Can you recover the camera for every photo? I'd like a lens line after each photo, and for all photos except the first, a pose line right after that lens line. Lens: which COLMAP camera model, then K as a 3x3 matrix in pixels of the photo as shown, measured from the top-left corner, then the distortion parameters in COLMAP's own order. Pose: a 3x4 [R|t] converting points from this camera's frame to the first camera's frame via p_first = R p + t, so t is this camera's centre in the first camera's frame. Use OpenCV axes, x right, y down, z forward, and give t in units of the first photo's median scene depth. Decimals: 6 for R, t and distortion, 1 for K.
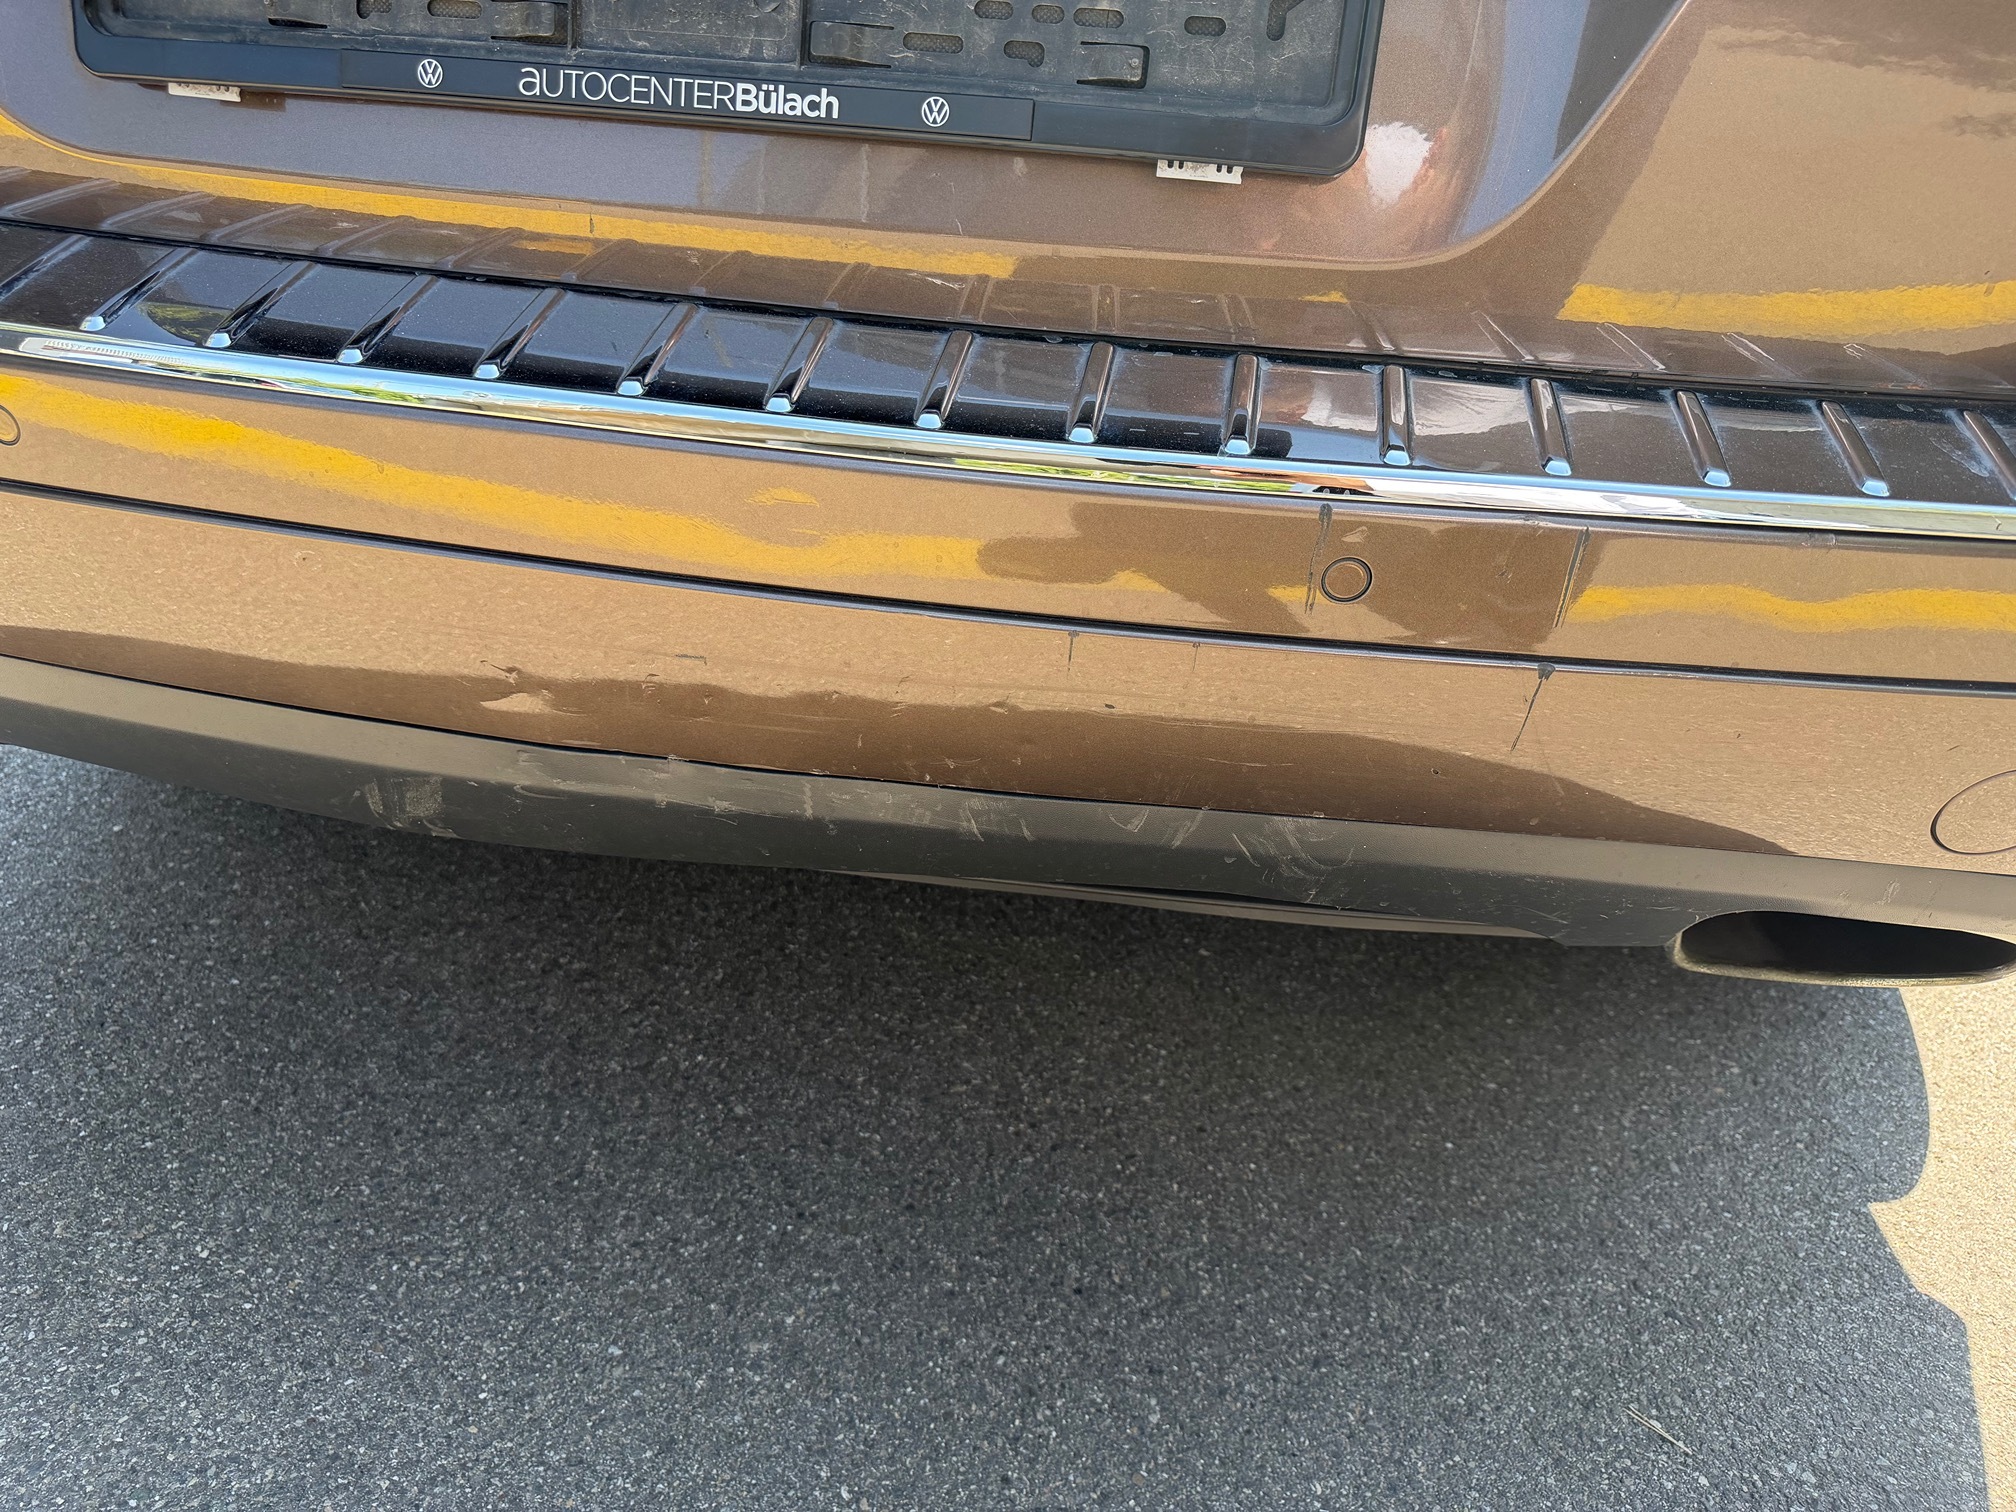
lens RADIAL K [[1500.3, 0, 1009.9], [0, 1500.3, 716.4], [0, 0, 1]] dist [-0.001349, -0.004653]
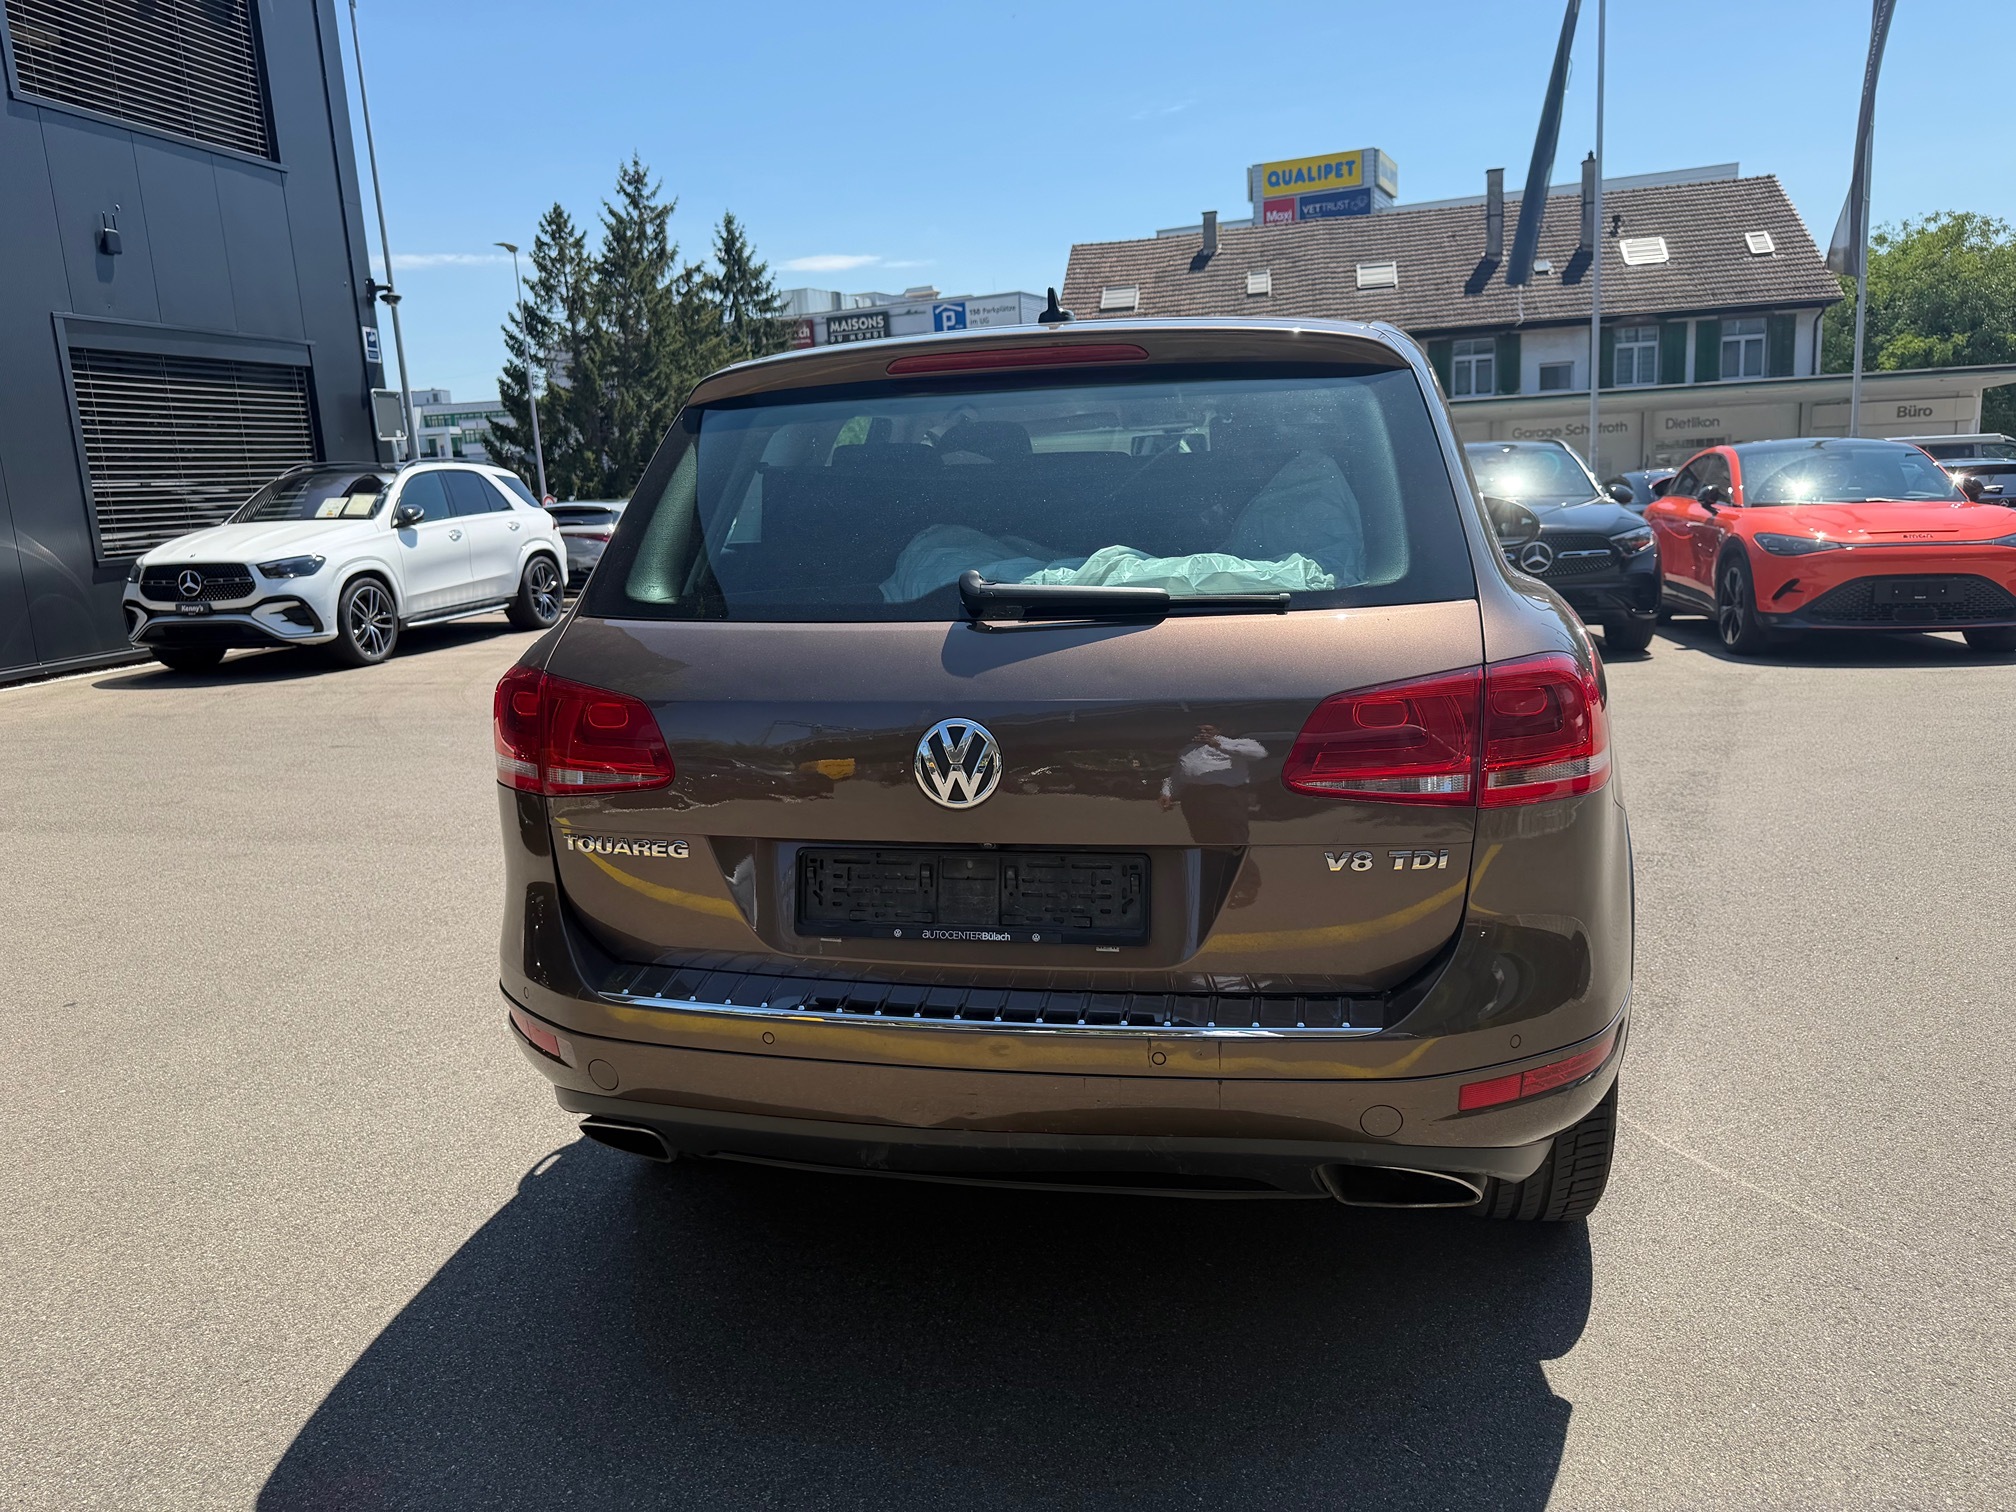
lens RADIAL K [[1500.3, 0, 1009.9], [0, 1500.3, 716.4], [0, 0, 1]] dist [-0.001349, -0.004653]
pose [[0.994123, -0.082132, -0.070523, 0.104437], [0.054734, 0.943392, -0.327132, 0.159396], [0.093399, 0.321350, 0.942343, -1.457604]]
